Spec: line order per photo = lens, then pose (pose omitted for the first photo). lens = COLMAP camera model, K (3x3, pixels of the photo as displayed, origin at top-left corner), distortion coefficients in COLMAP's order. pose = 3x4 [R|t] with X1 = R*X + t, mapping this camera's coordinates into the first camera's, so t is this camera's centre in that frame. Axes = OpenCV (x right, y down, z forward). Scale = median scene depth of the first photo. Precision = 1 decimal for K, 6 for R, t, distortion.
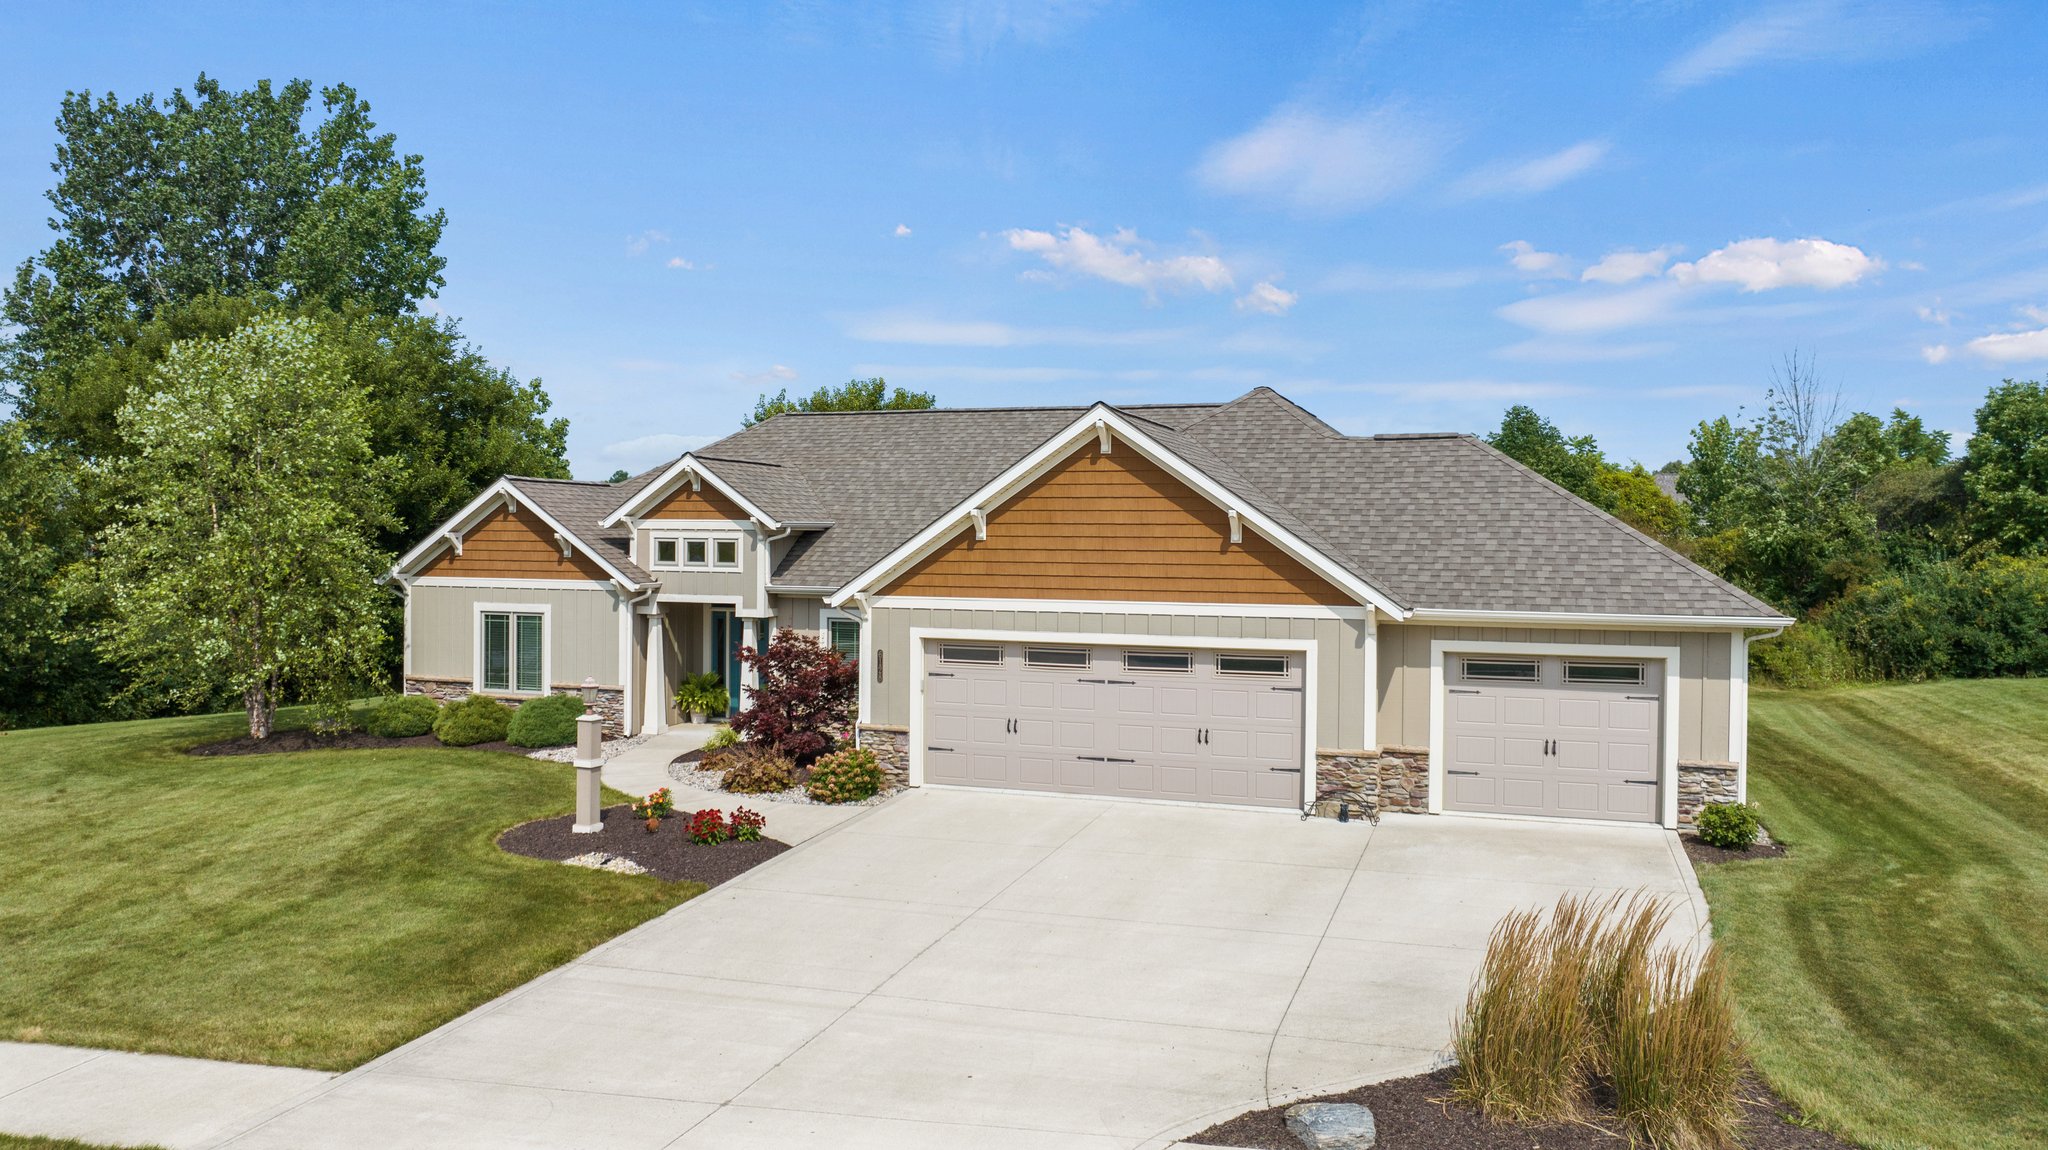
lens RADIAL K [[1446.4, 0, 1037.5], [0, 1446.4, 426.3], [0, 0, 1]] dist [-0.027361, 0.025840]
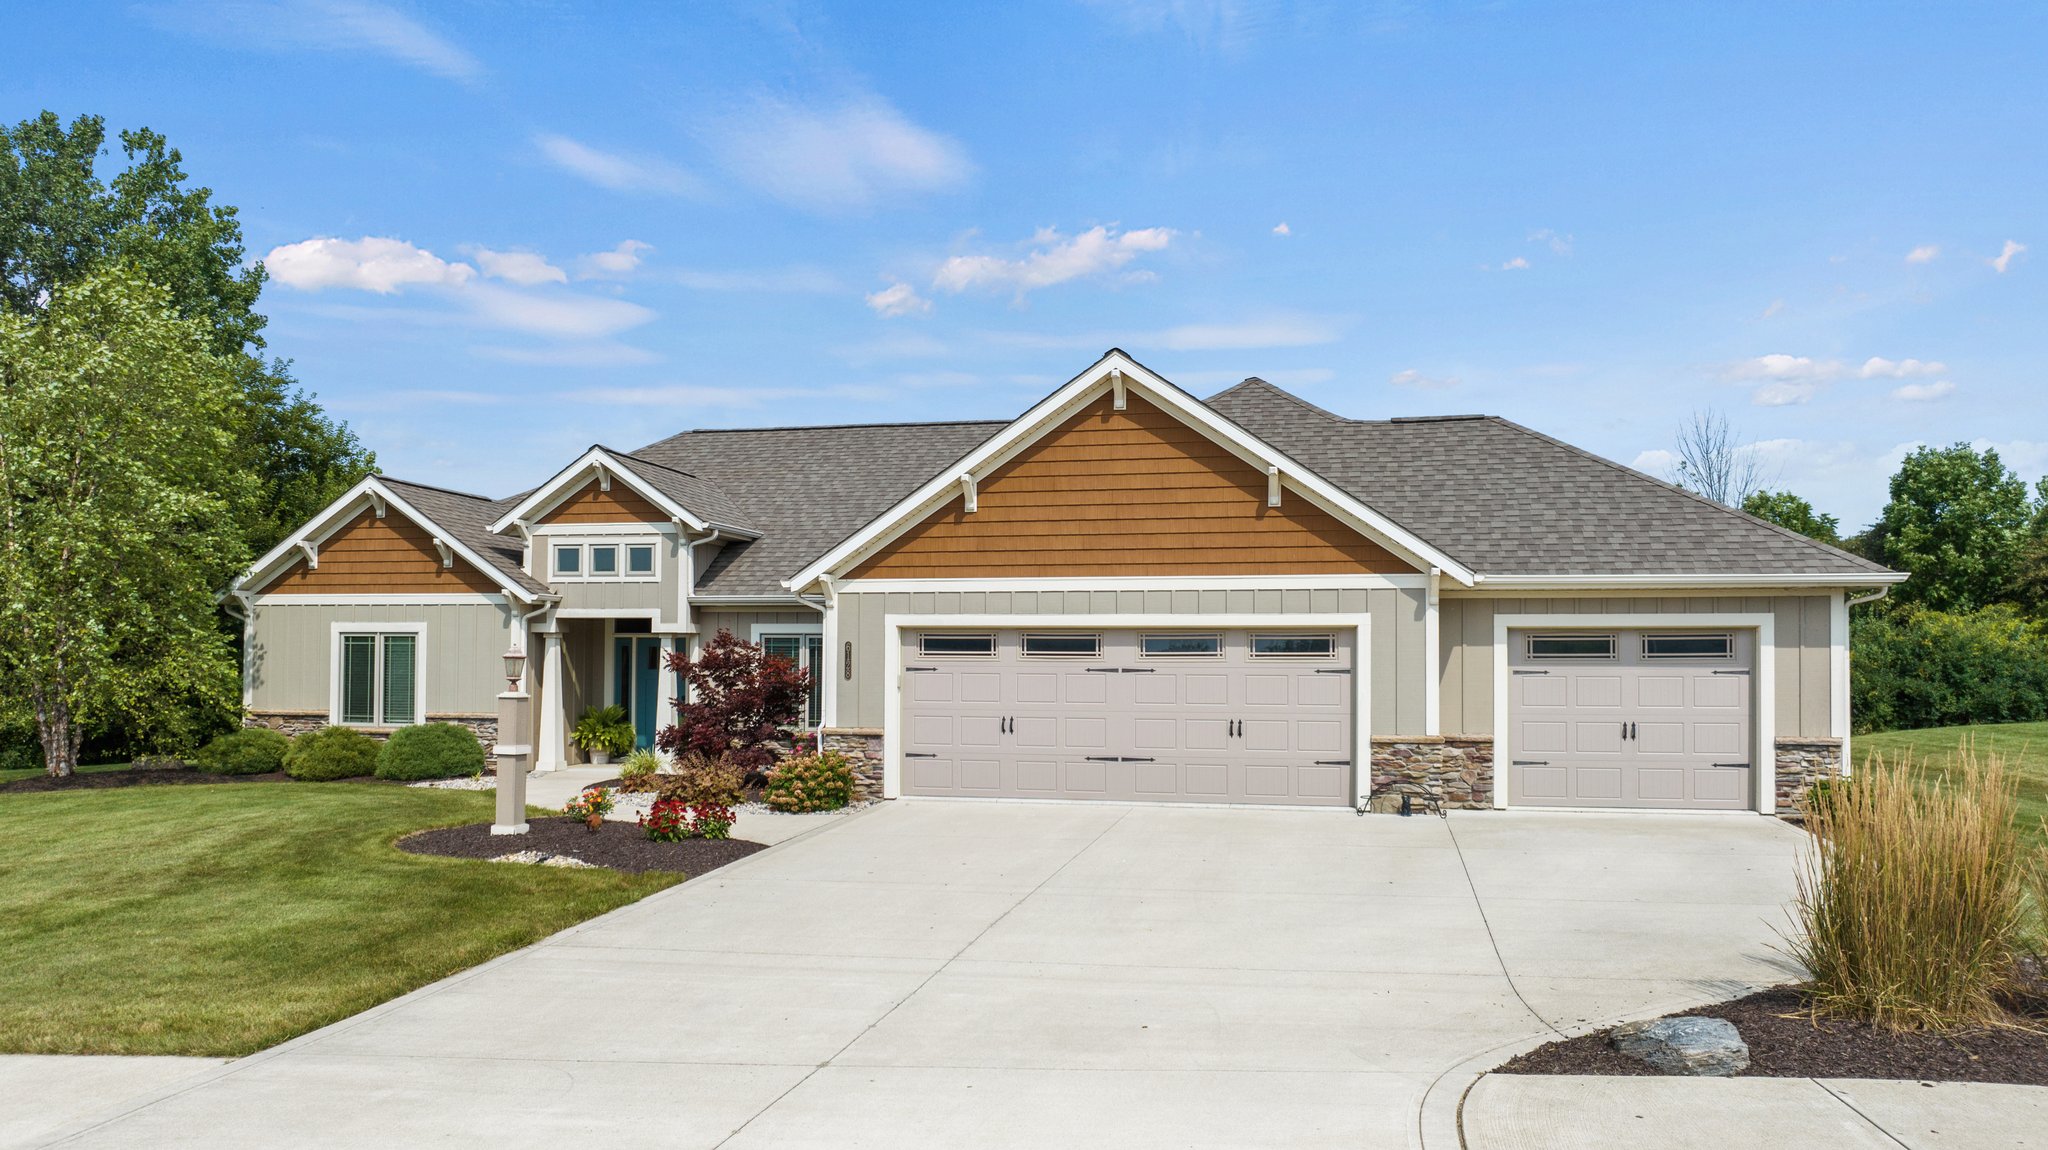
lens RADIAL K [[1446.4, 0, 1037.3], [0, 1446.4, 555.6], [0, 0, 1]] dist [-0.027361, 0.025840]
pose [[0.993104, 0.011270, 0.116690, -0.102947], [-0.010029, 0.999887, -0.011215, 0.117813], [-0.116804, 0.009967, 0.993105, 0.144722]]
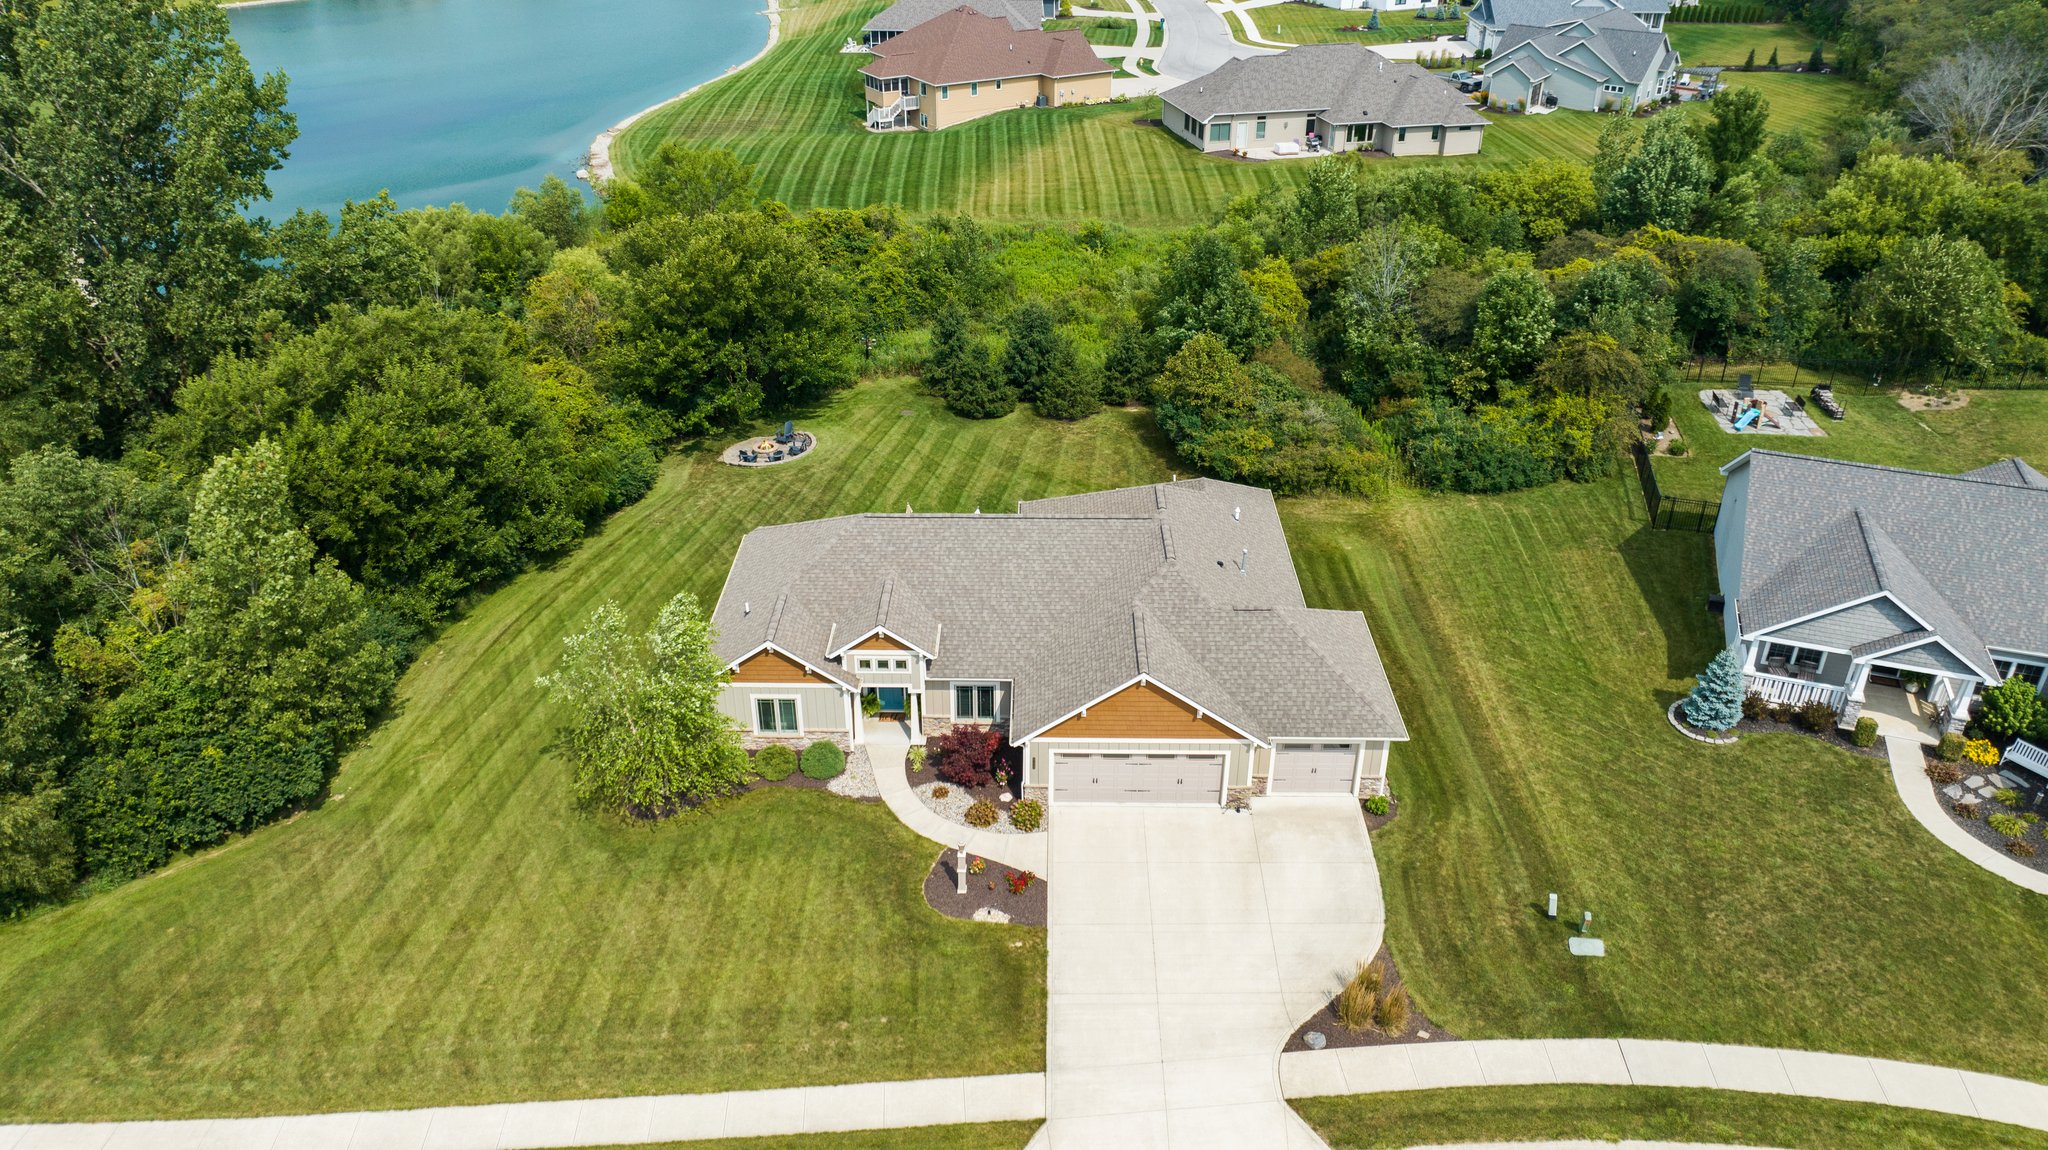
lens RADIAL K [[1446.4, 0, 1026.0], [0, 1446.4, 569.2], [0, 0, 1]] dist [-0.027361, 0.025840]
pose [[0.950945, -0.160846, 0.264257, -0.693092], [-0.015218, 0.828850, 0.559264, -1.388801], [-0.308985, -0.535851, 0.785743, -0.615501]]
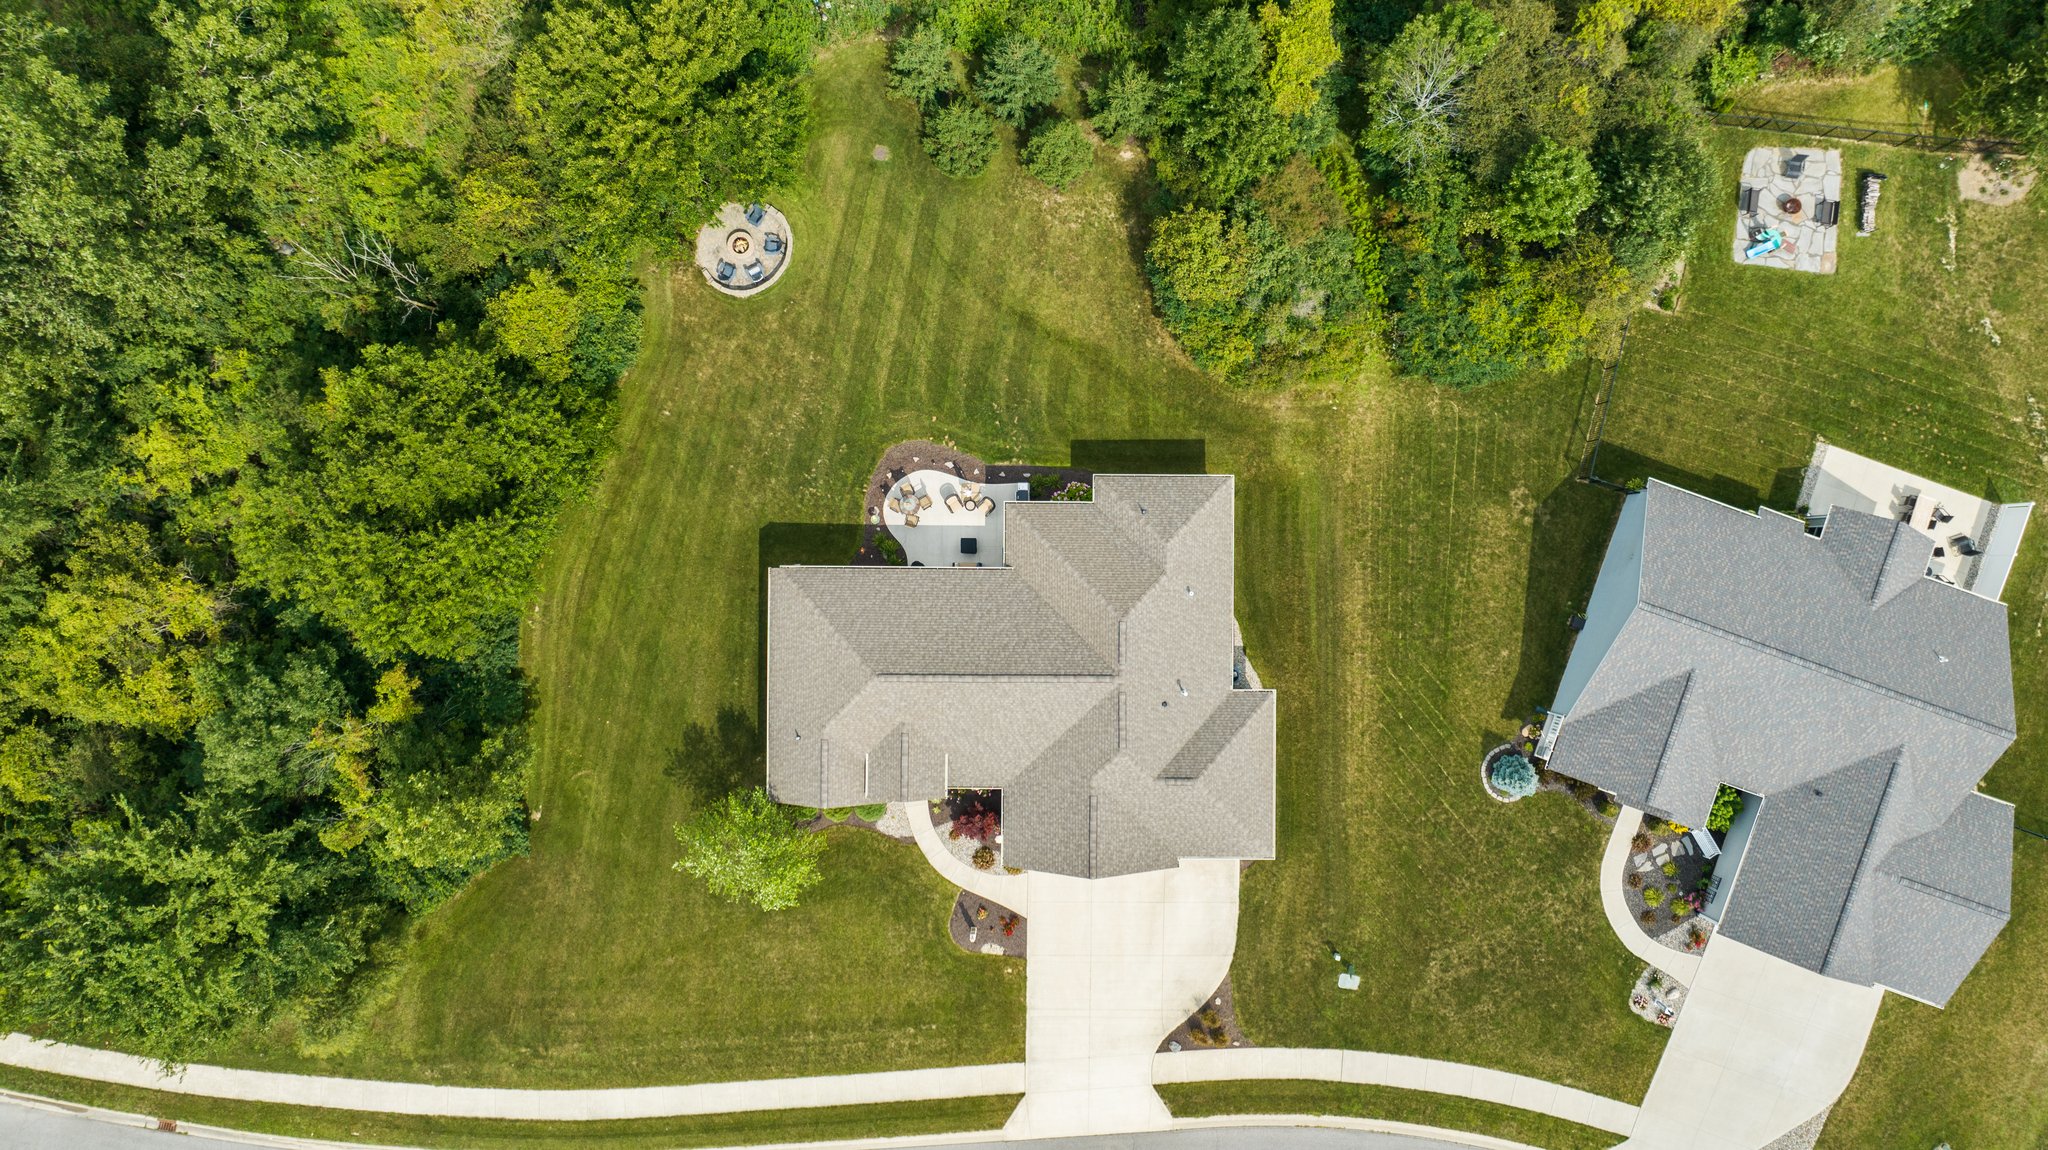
lens RADIAL K [[1446.4, 0, 1018.9], [0, 1446.4, 562.9], [0, 0, 1]] dist [-0.027361, 0.025840]
pose [[0.949463, -0.313344, -0.018318, 0.165539], [-0.005296, -0.074344, 0.997219, -3.187091], [-0.313835, -0.946725, -0.072247, 1.944844]]
